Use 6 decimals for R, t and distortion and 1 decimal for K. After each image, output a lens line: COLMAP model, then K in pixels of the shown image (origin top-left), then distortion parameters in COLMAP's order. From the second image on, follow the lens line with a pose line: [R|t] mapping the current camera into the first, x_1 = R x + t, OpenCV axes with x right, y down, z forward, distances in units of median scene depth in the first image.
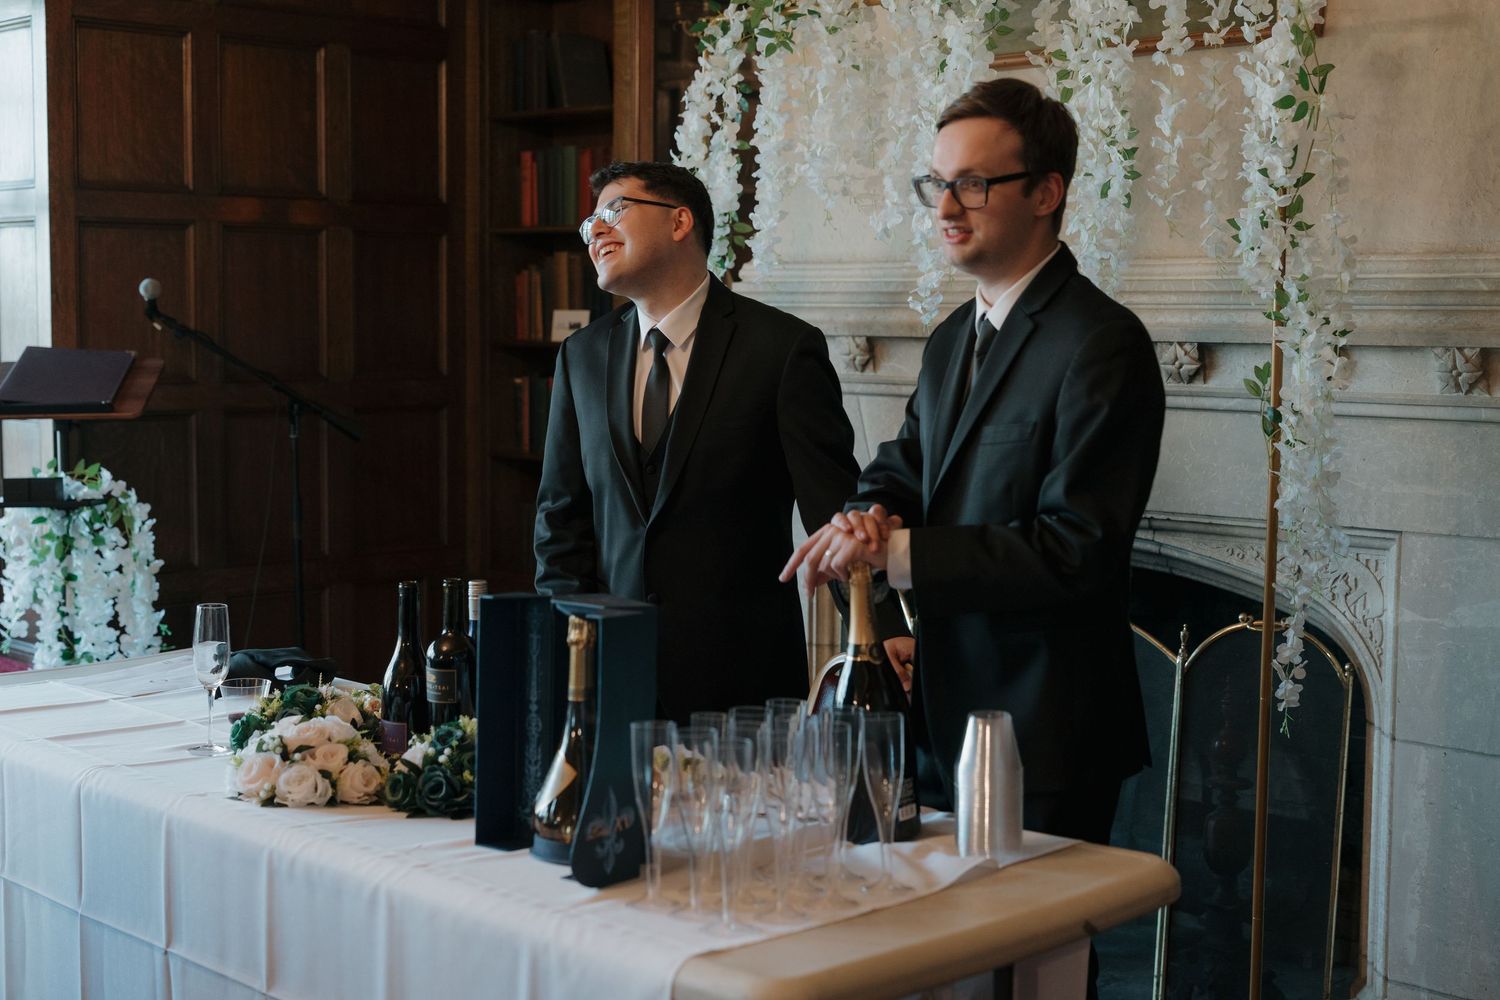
lens RADIAL K [[2170.0, 0, 749.4], [0, 2170.0, 500.2], [0, 0, 1]] dist [0.042229, 0.000000]
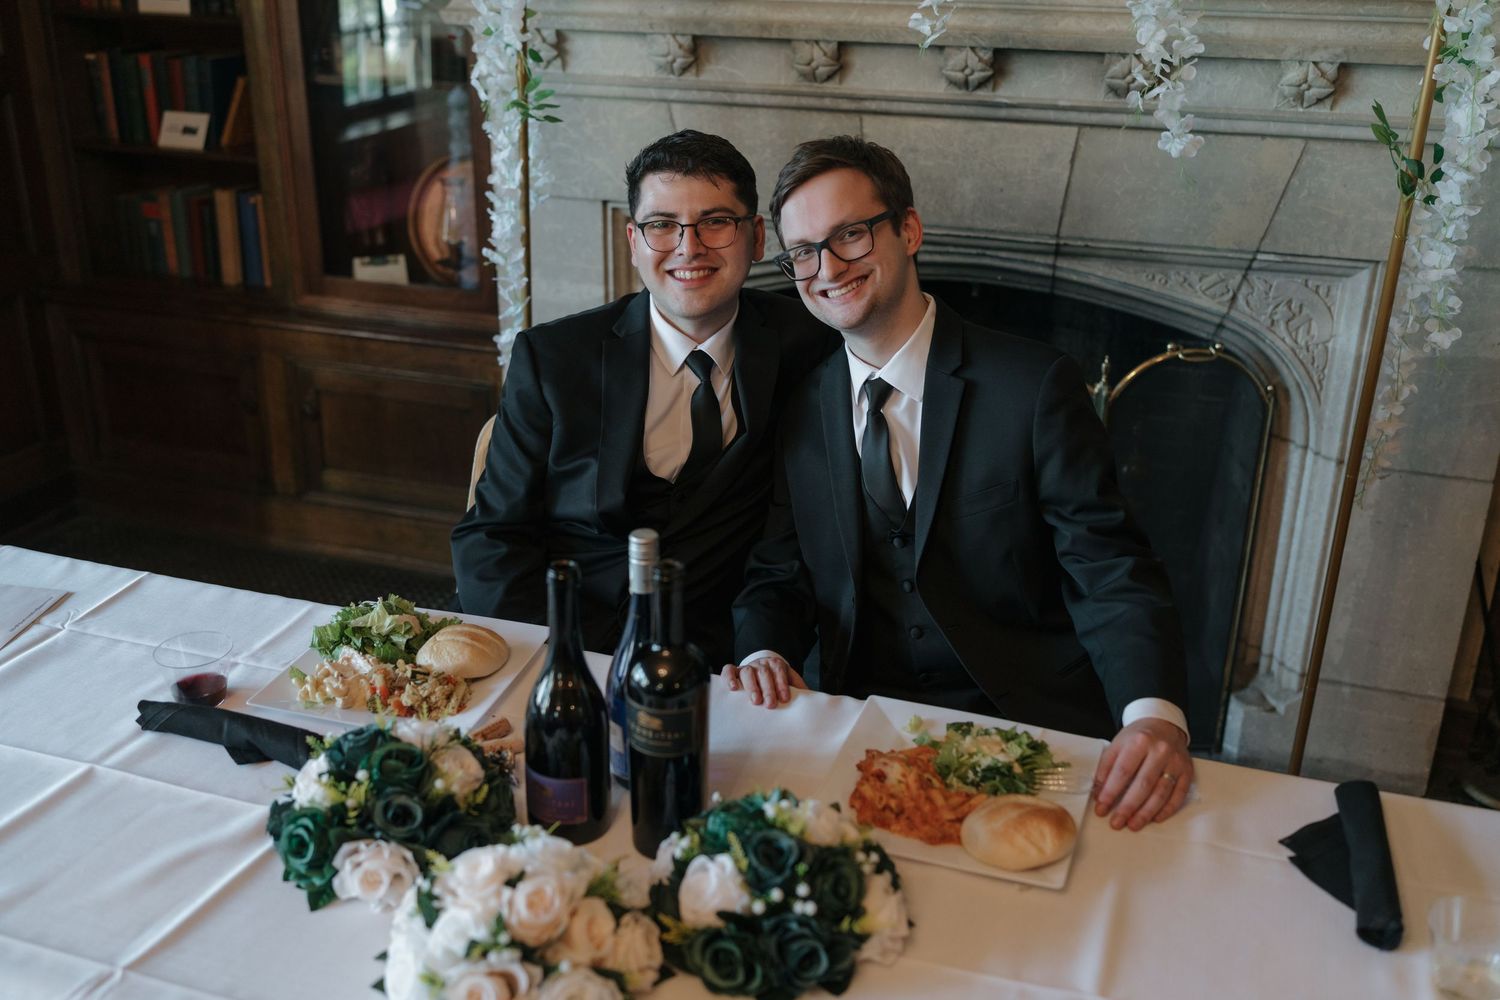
lens RADIAL K [[1460.8, 0, 750.5], [0, 1460.8, 501.3], [0, 0, 1]] dist [0.005898, 0.000000]
pose [[0.890806, -0.165003, 0.423366, -0.227449], [0.031720, 0.952045, 0.304310, -0.084531], [-0.453275, -0.257652, 0.853321, 0.503068]]
